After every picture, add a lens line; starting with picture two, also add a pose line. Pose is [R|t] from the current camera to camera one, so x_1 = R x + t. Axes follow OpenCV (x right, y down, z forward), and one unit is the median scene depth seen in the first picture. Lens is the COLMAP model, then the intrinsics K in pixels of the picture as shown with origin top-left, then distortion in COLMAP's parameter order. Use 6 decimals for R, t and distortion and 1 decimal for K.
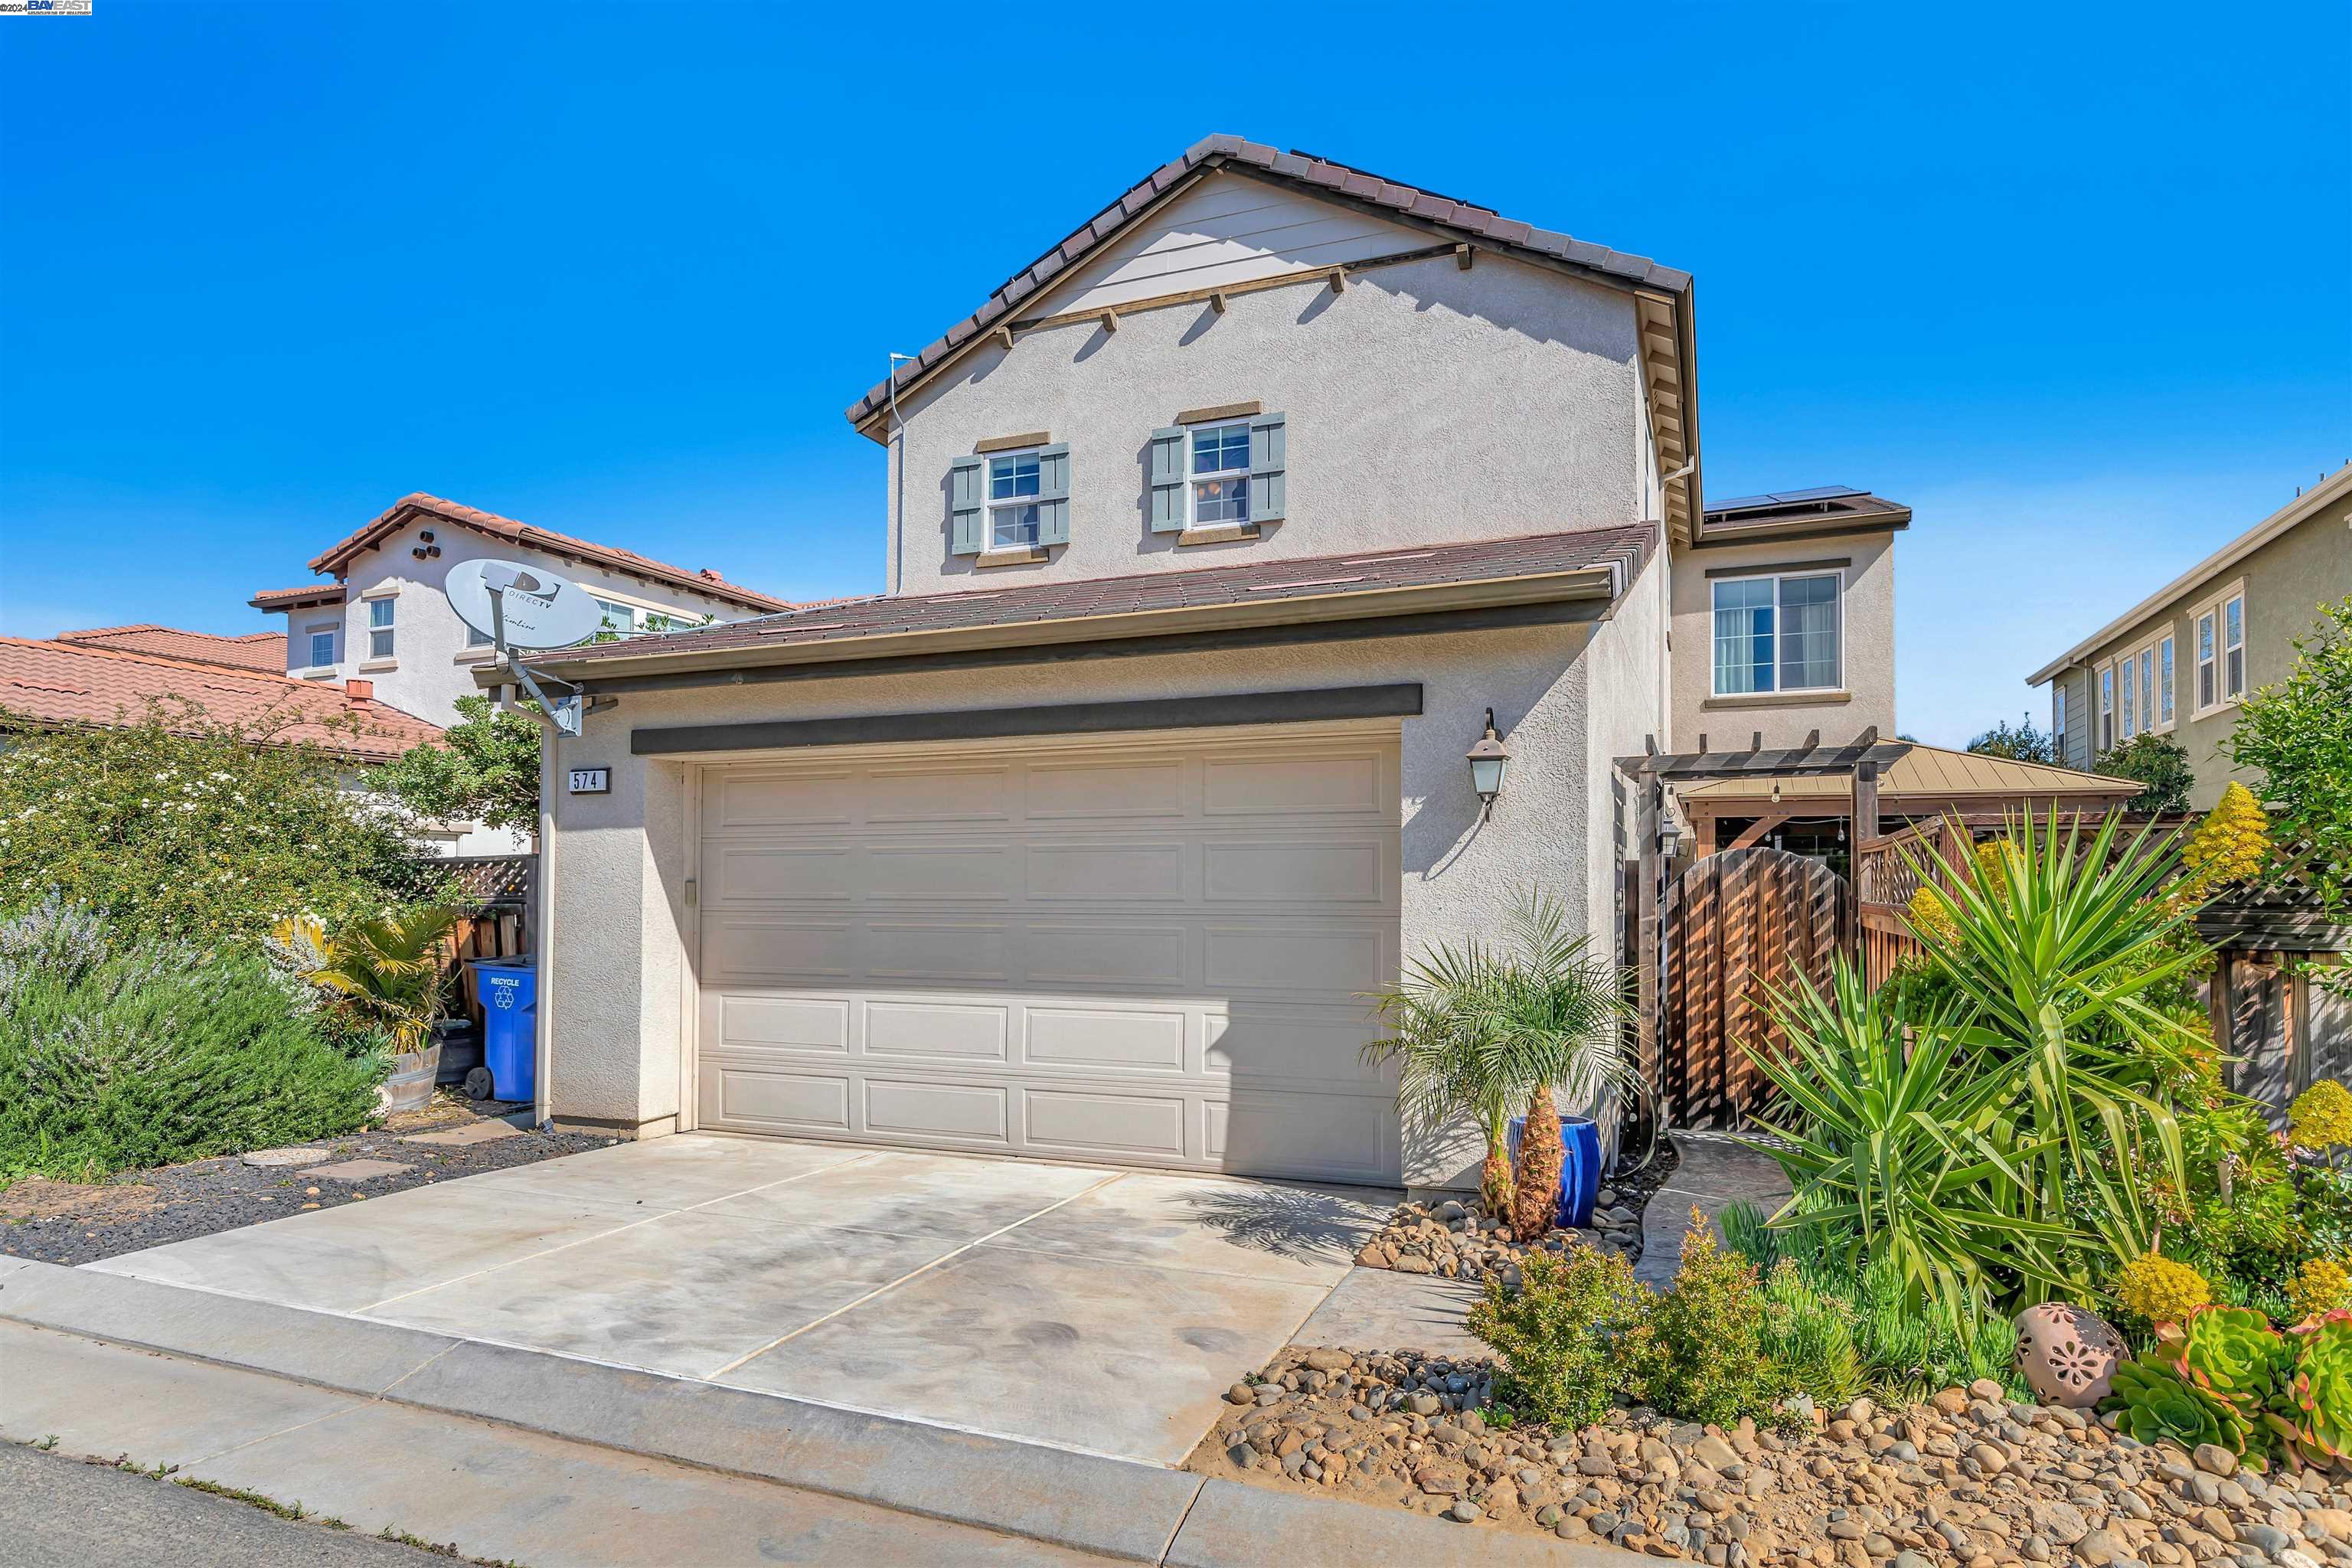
lens RADIAL K [[1282.6, 0, 1249.9], [0, 1282.6, 869.3], [0, 0, 1]] dist [0.007701, 0.000202]
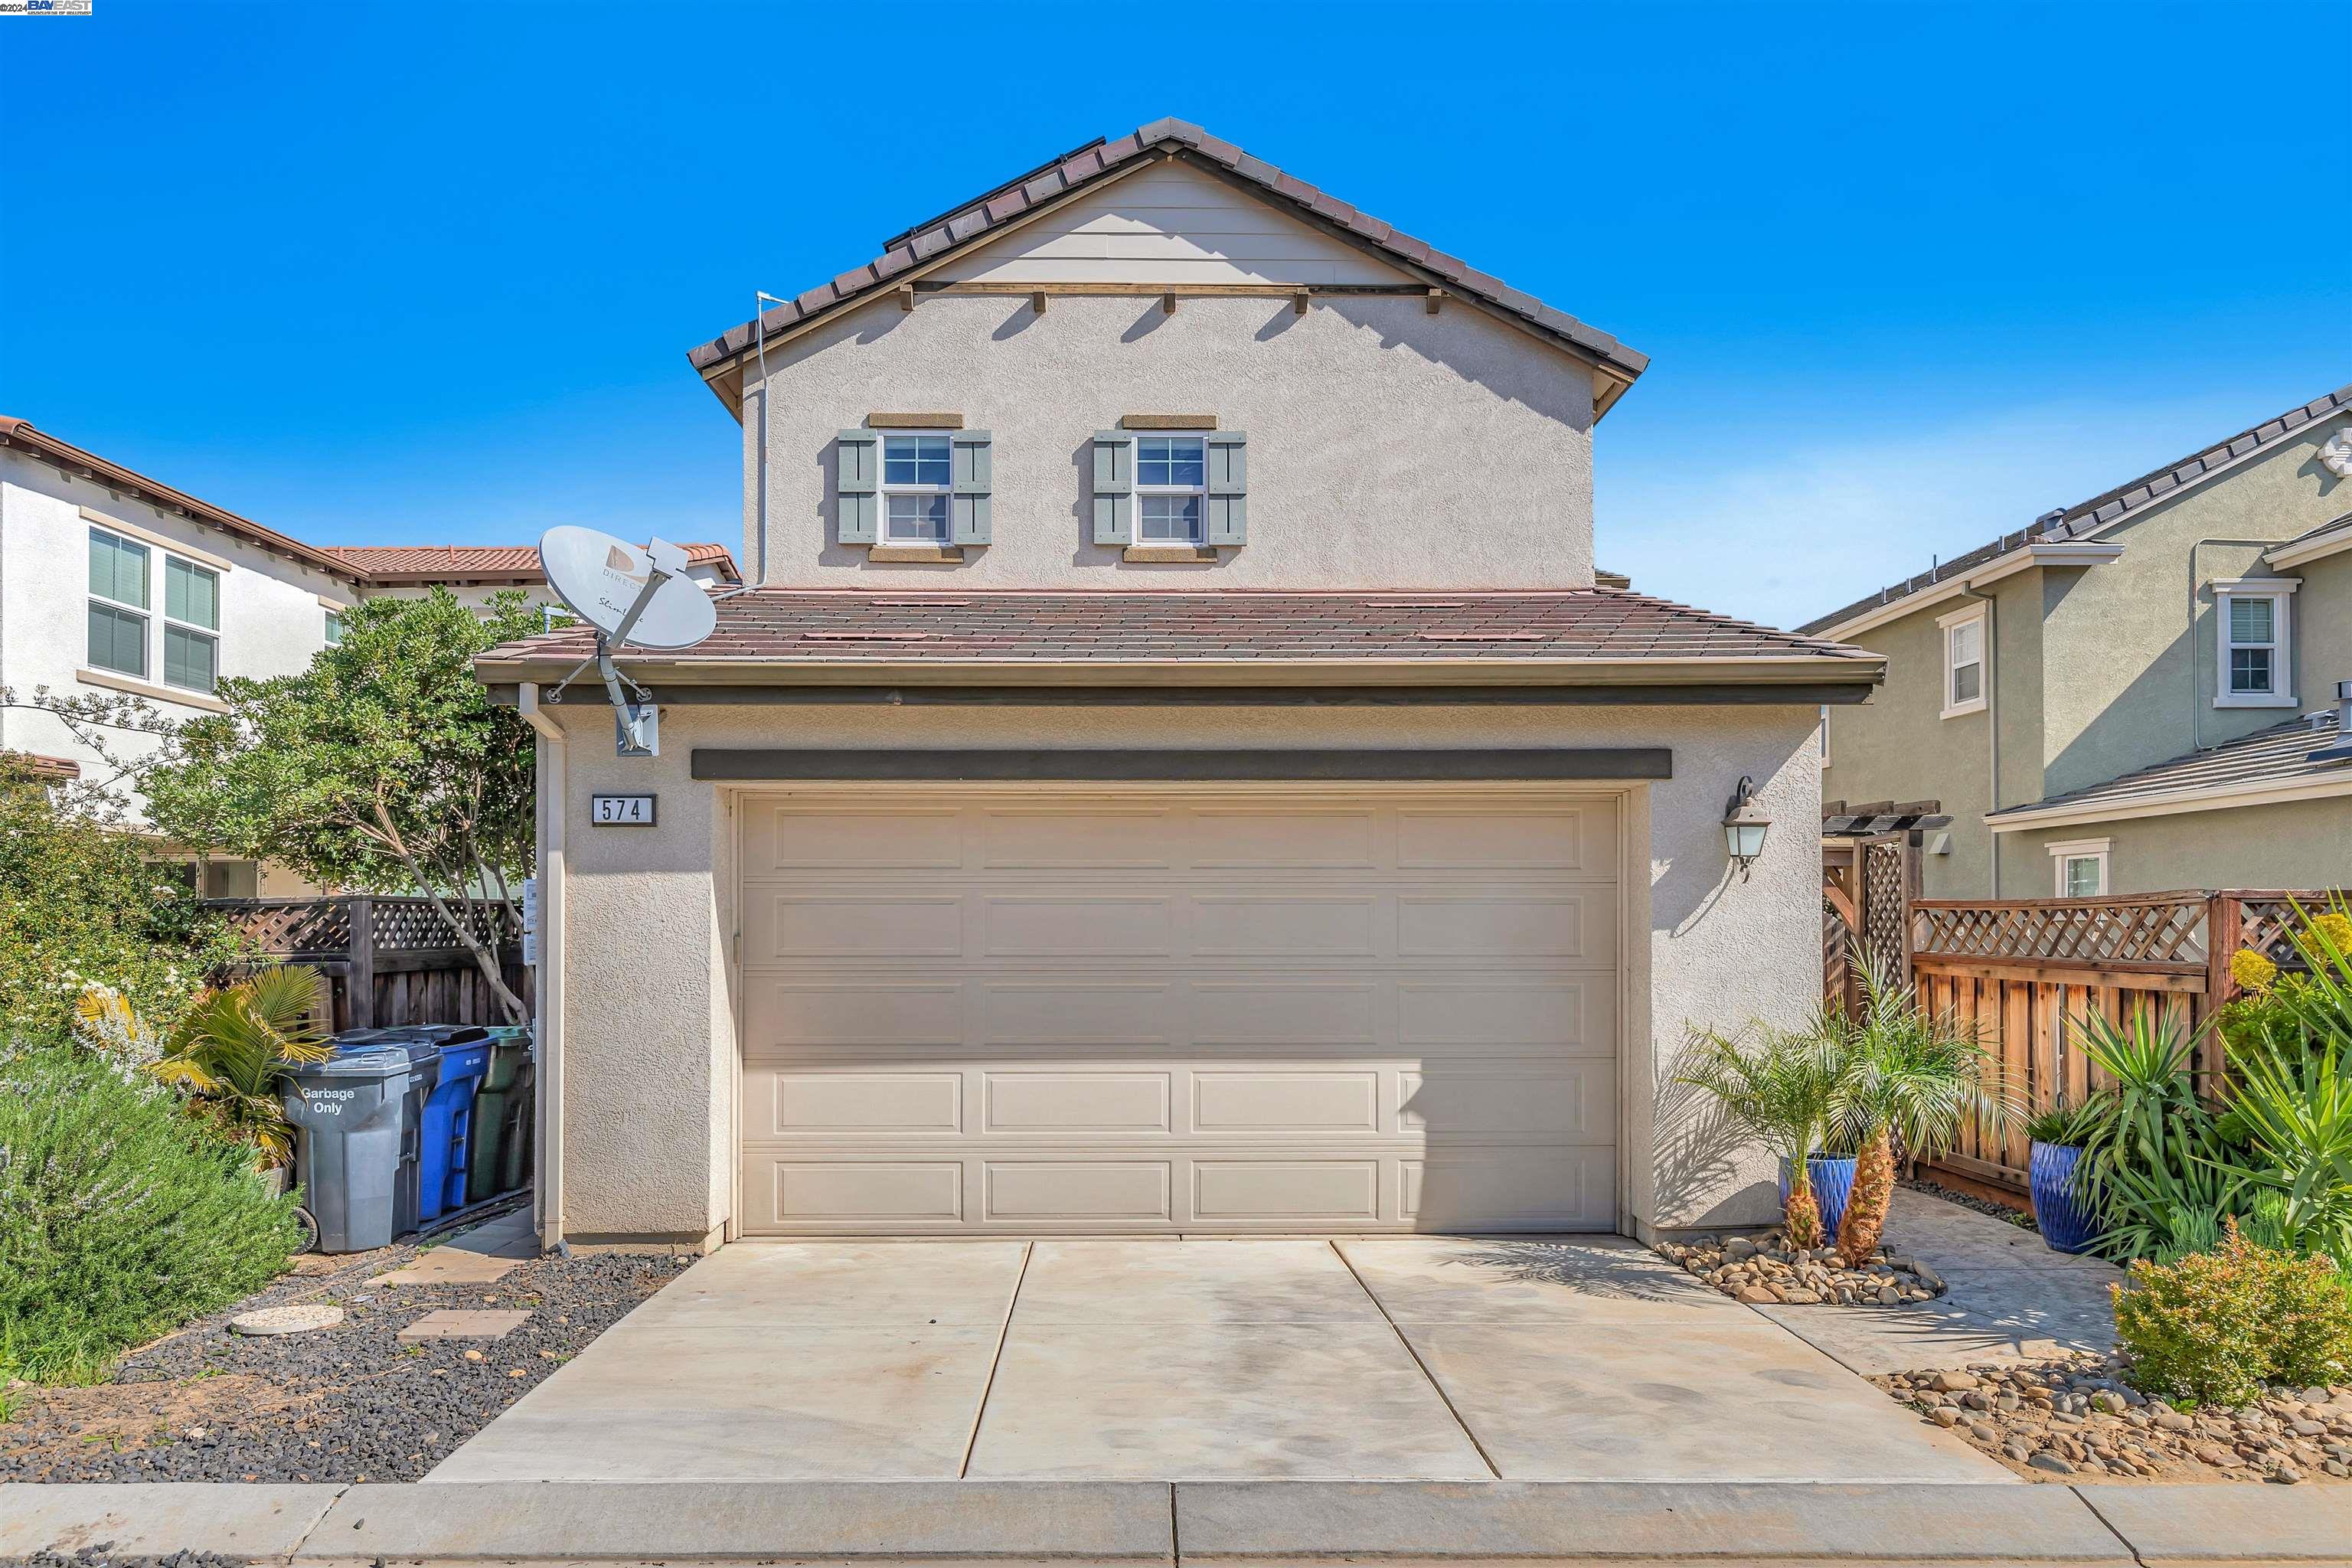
lens RADIAL K [[1411.7, 0, 1181.8], [0, 1411.7, 917.4], [0, 0, 1]] dist [0.016507, -0.000964]
pose [[0.927242, 0.000120, 0.374462, -0.427237], [-0.005857, 0.999882, 0.014181, -0.013805], [-0.374416, -0.015342, 0.927134, 0.048800]]
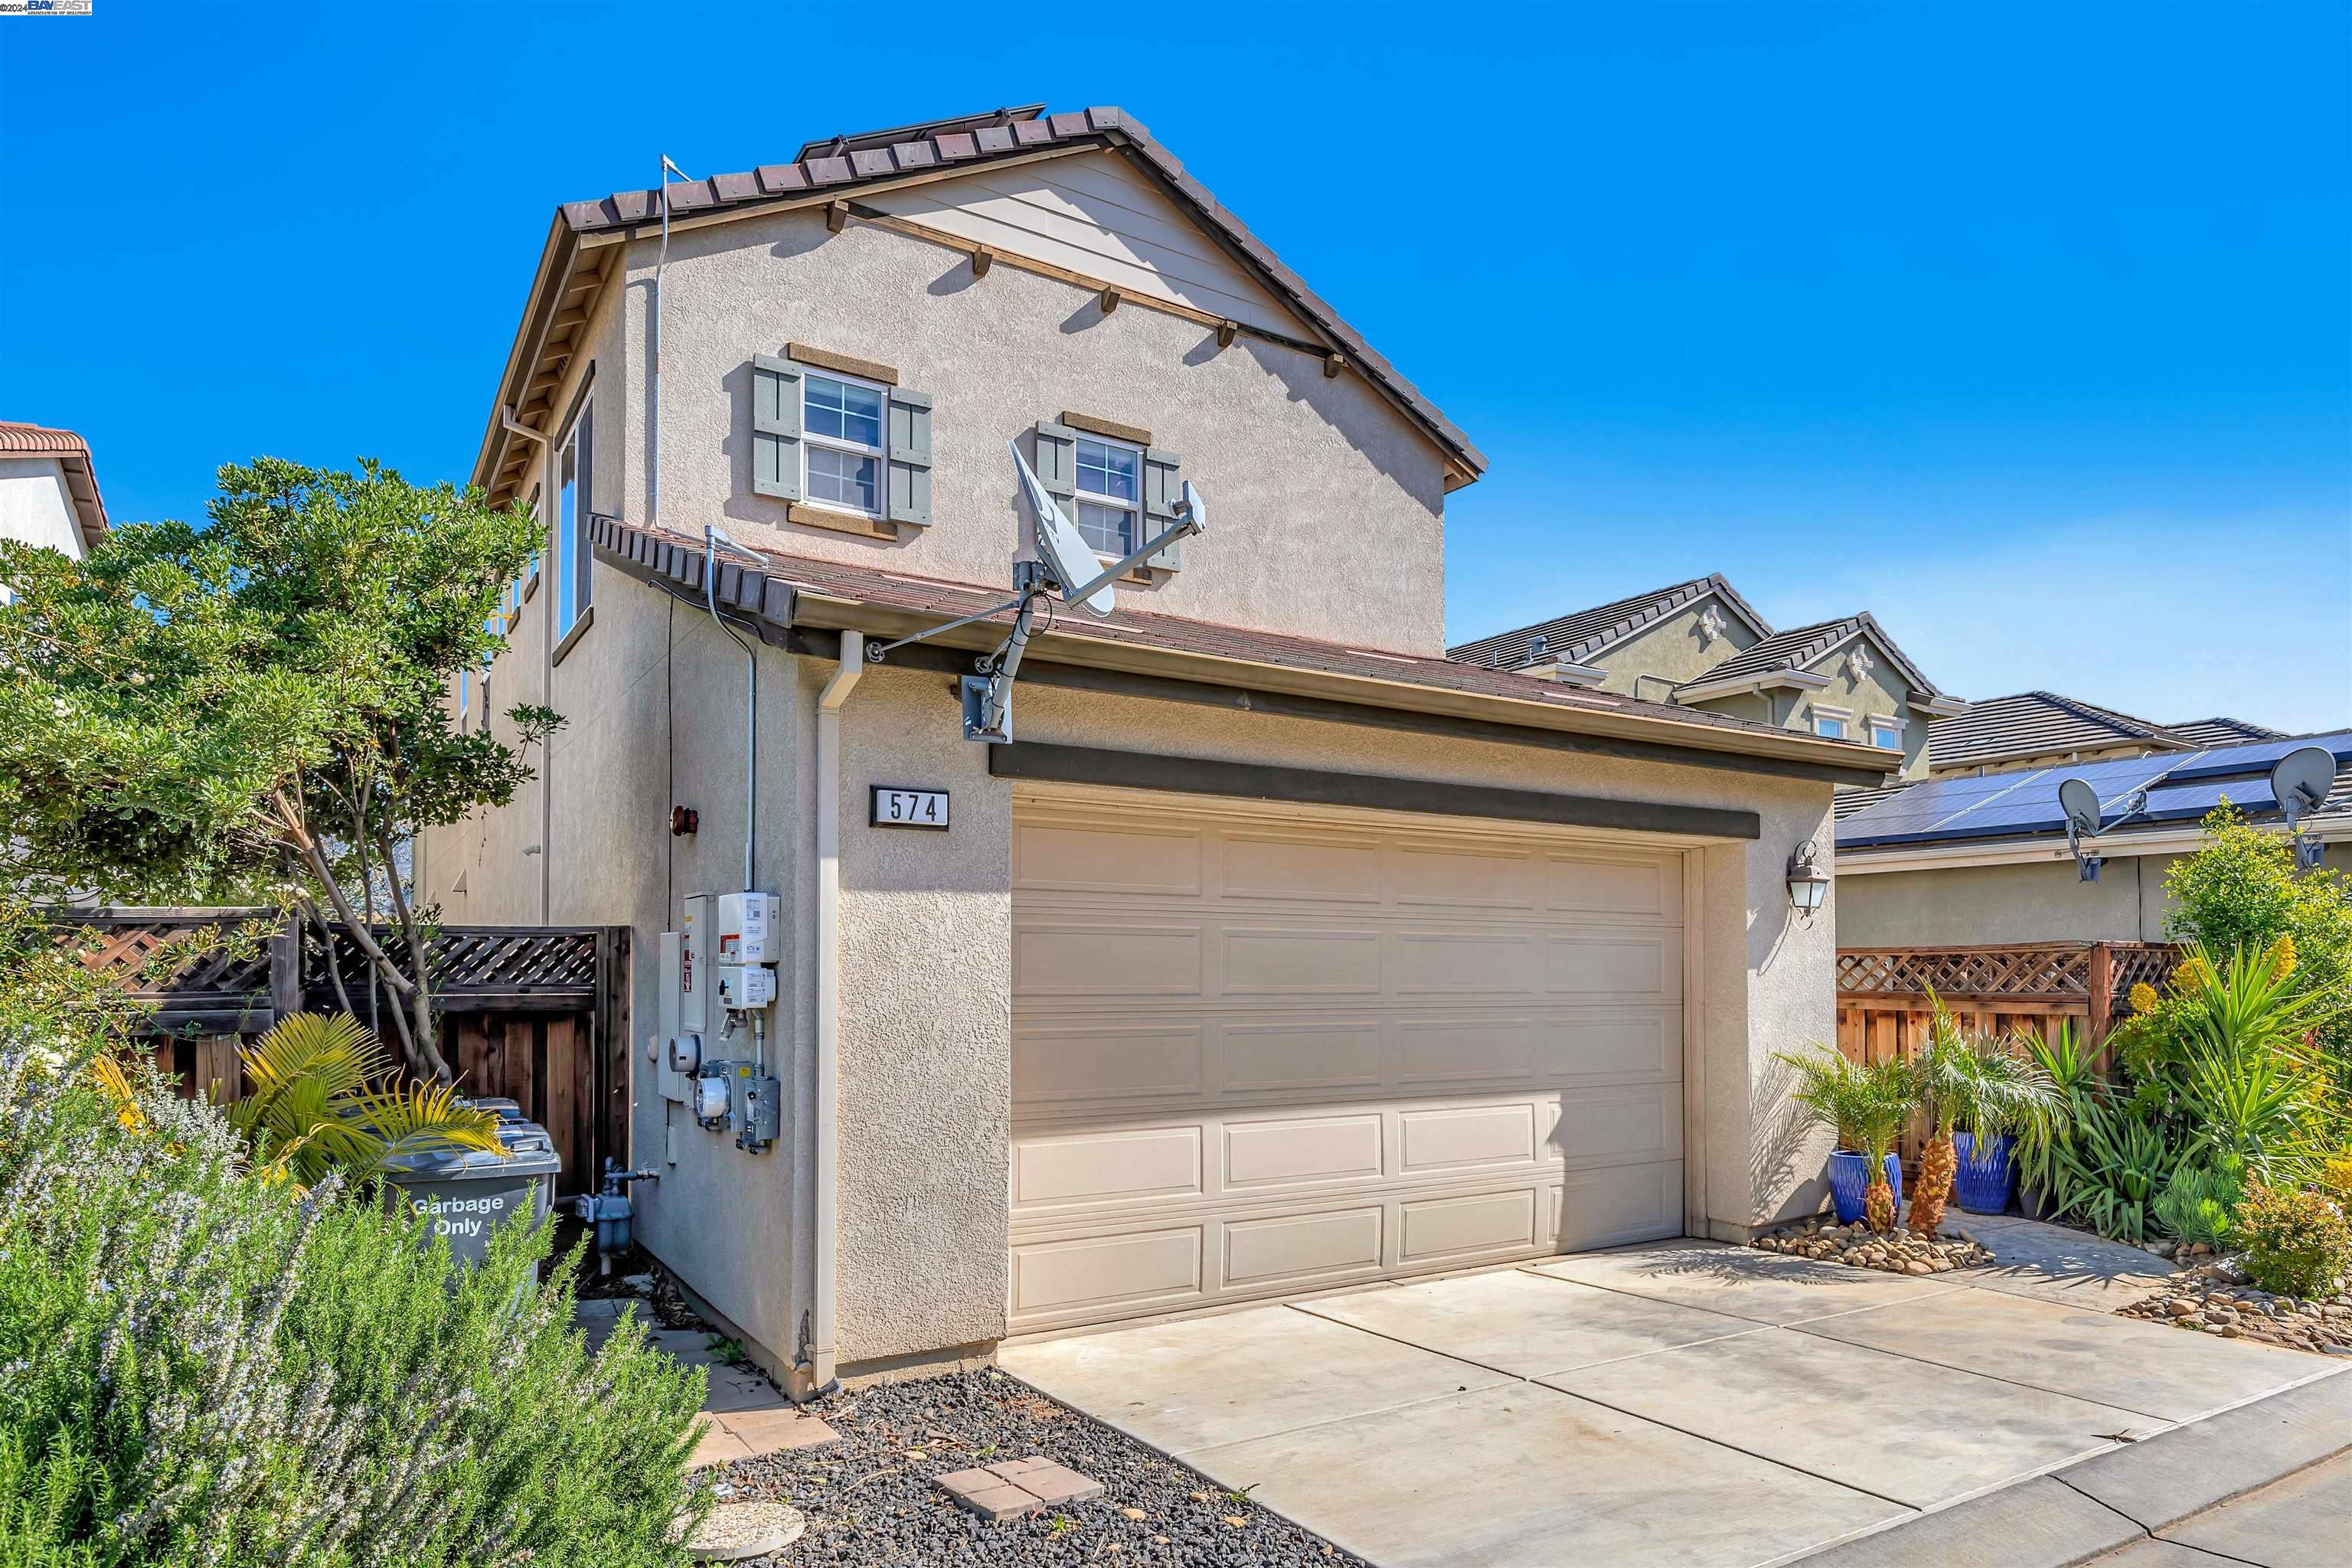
lens RADIAL K [[1411.7, 0, 1246.3], [0, 1411.7, 945.0], [0, 0, 1]] dist [0.016507, -0.000964]
pose [[0.585851, 0.016950, 0.810241, -0.793861], [-0.018428, 0.999801, -0.007591, -0.000546], [-0.810209, -0.010484, 0.586047, 0.385529]]
